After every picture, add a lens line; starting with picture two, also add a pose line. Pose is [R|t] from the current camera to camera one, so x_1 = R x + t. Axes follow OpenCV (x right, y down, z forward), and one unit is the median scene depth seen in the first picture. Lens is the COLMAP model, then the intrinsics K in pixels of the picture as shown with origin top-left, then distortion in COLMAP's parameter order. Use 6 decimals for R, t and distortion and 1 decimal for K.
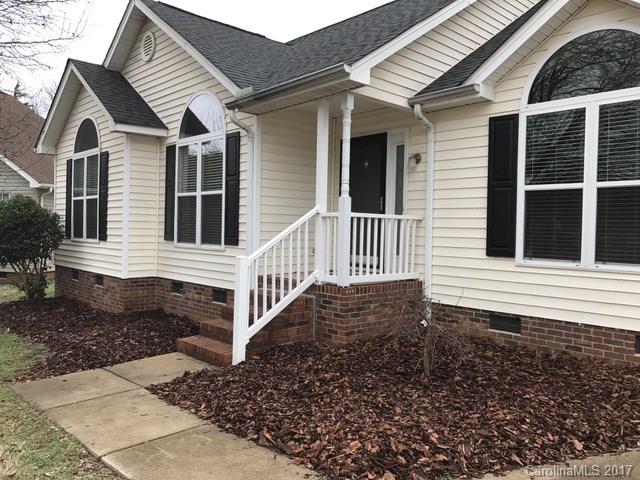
lens RADIAL K [[523.3, 0, 324.0], [0, 523.3, 237.9], [0, 0, 1]] dist [0.047666, -0.036950]
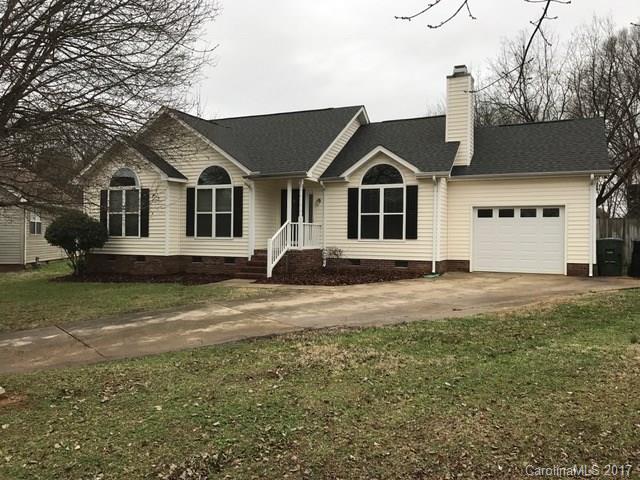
lens RADIAL K [[523.3, 0, 318.7], [0, 523.3, 239.1], [0, 0, 1]] dist [0.047666, -0.036950]
pose [[0.930358, -0.013358, 0.366410, -0.820749], [0.014812, 0.999890, -0.001157, 0.038132], [-0.366354, 0.006503, 0.930453, -1.459806]]
